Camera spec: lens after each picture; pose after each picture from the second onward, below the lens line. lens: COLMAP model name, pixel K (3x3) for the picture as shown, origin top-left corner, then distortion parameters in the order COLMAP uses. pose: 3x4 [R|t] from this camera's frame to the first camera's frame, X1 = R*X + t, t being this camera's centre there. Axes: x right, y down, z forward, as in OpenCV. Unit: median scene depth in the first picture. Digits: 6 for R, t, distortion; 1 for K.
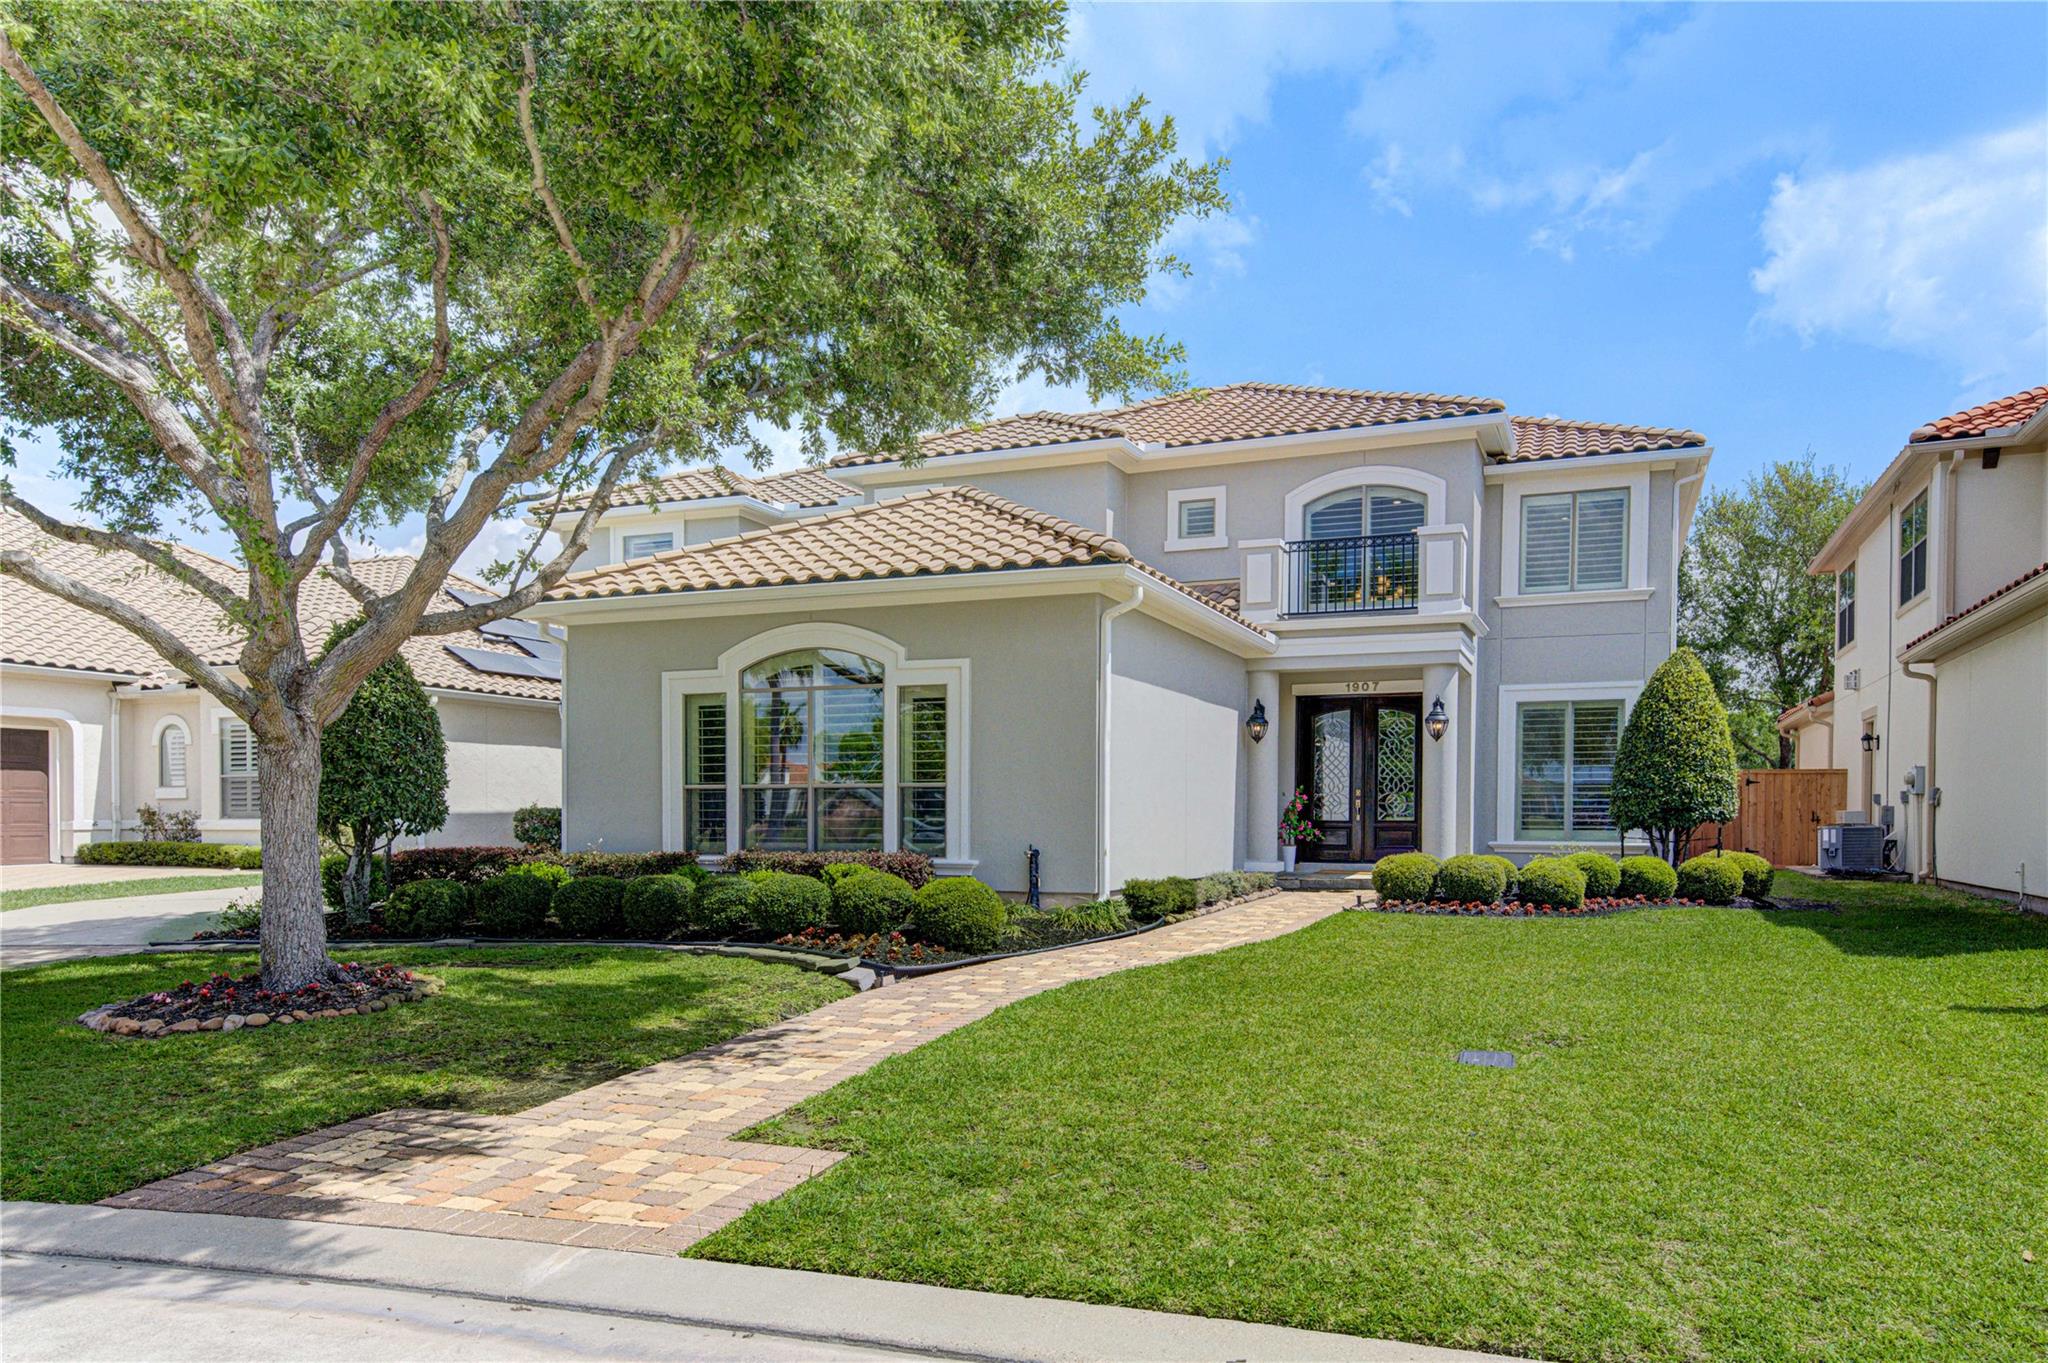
lens RADIAL K [[1279.7, 0, 1028.3], [0, 1279.7, 801.4], [0, 0, 1]] dist [0.061477, -0.000953]
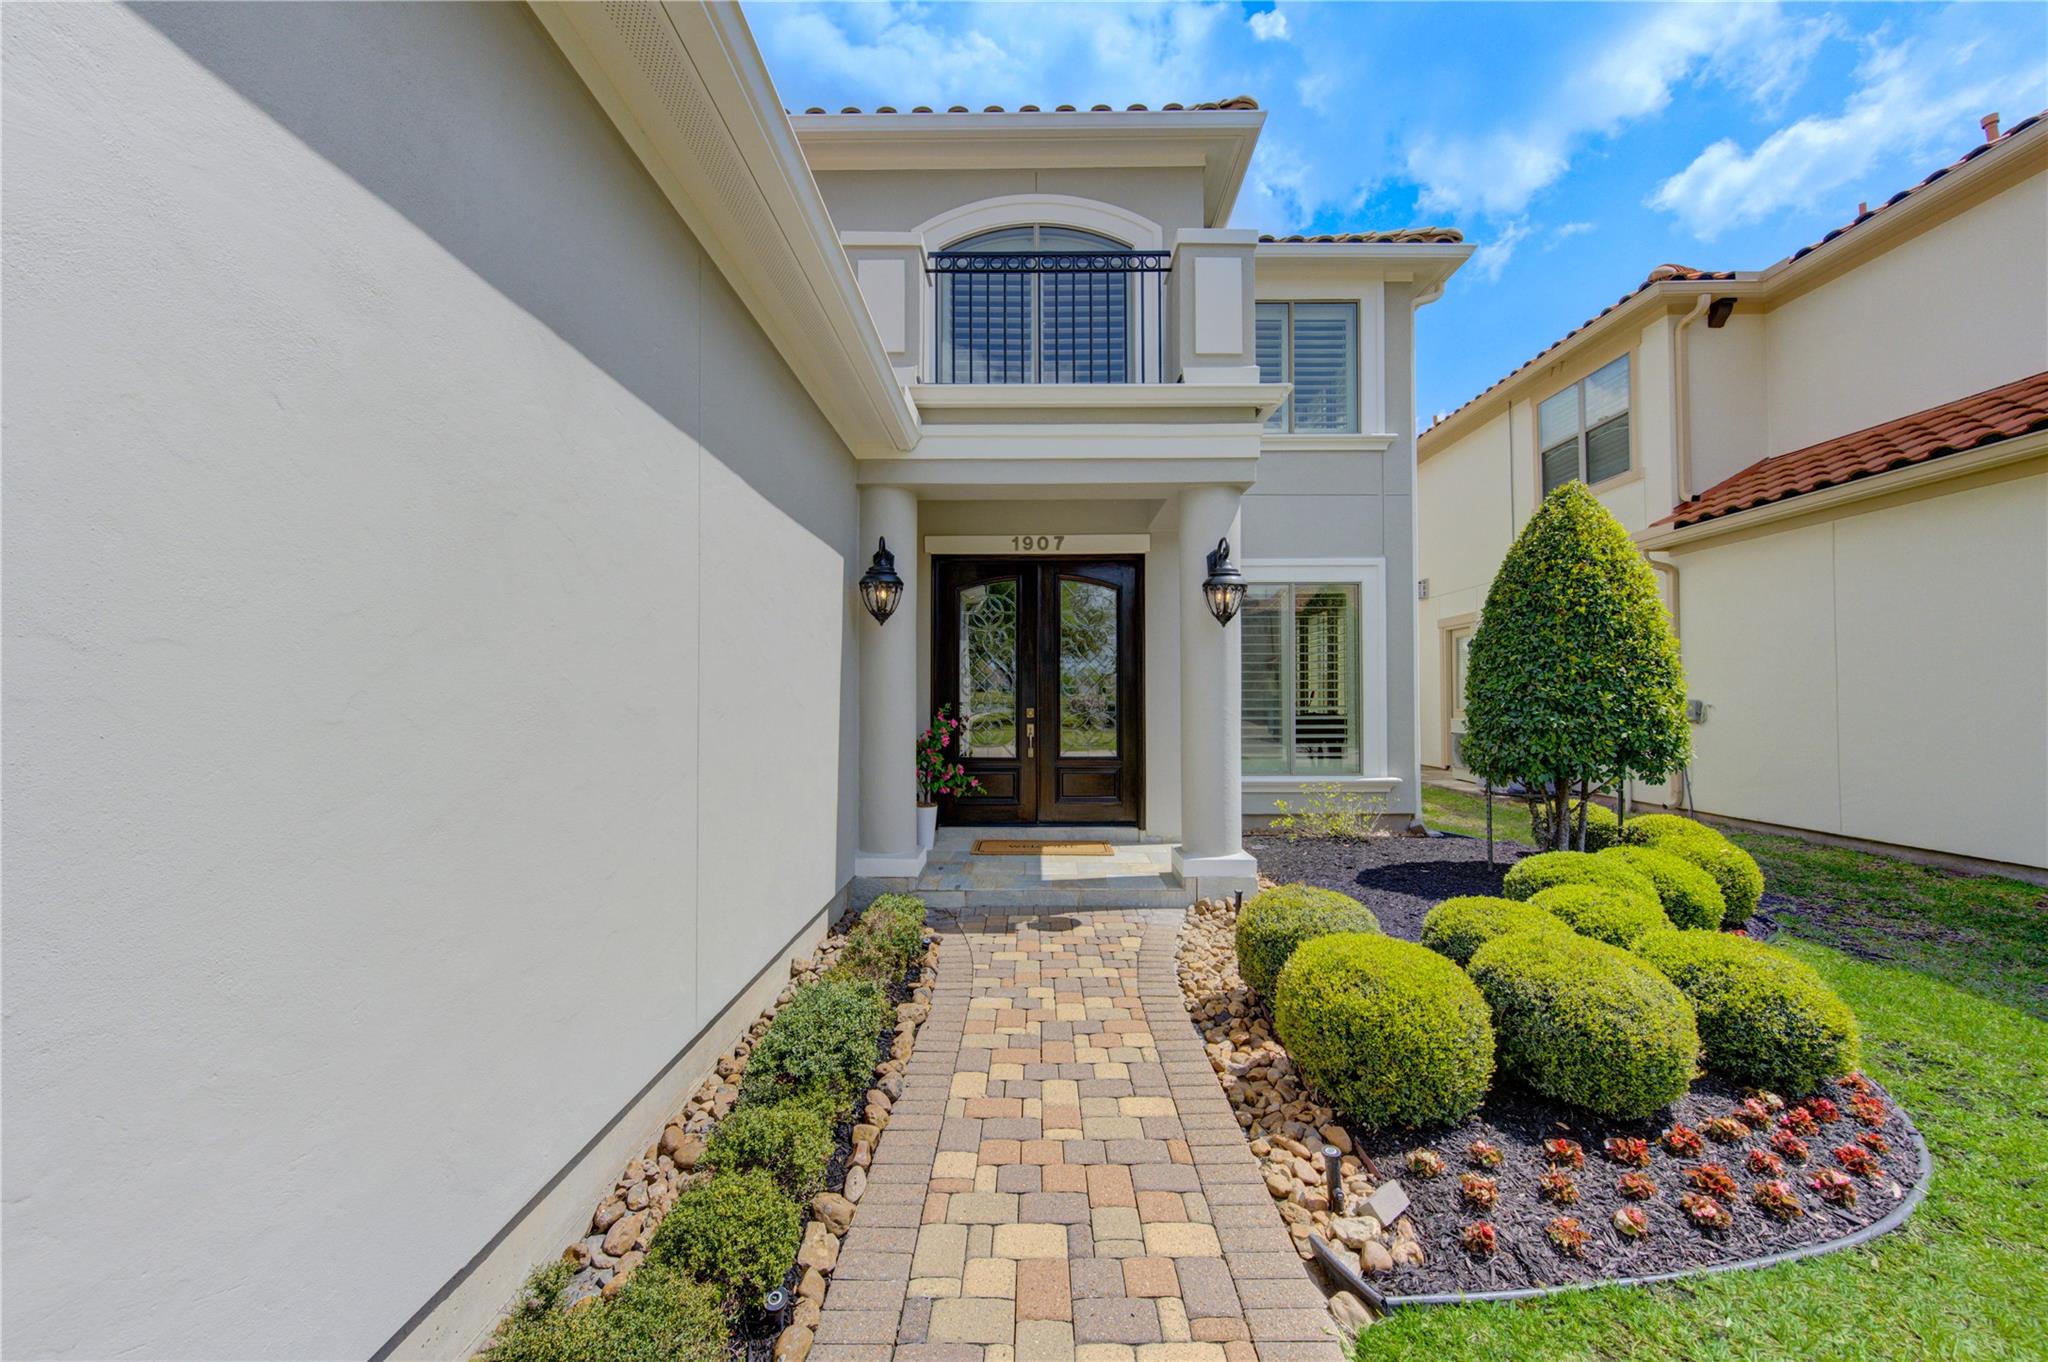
lens RADIAL K [[918.8, 0, 1024.0], [0, 918.8, 681.0], [0, 0, 1]] dist [0.000537, 0.000017]
pose [[0.927903, 0.000898, 0.372822, 0.093105], [0.004238, 0.999907, -0.012955, -0.017591], [-0.372799, 0.013601, 0.927813, 0.623776]]
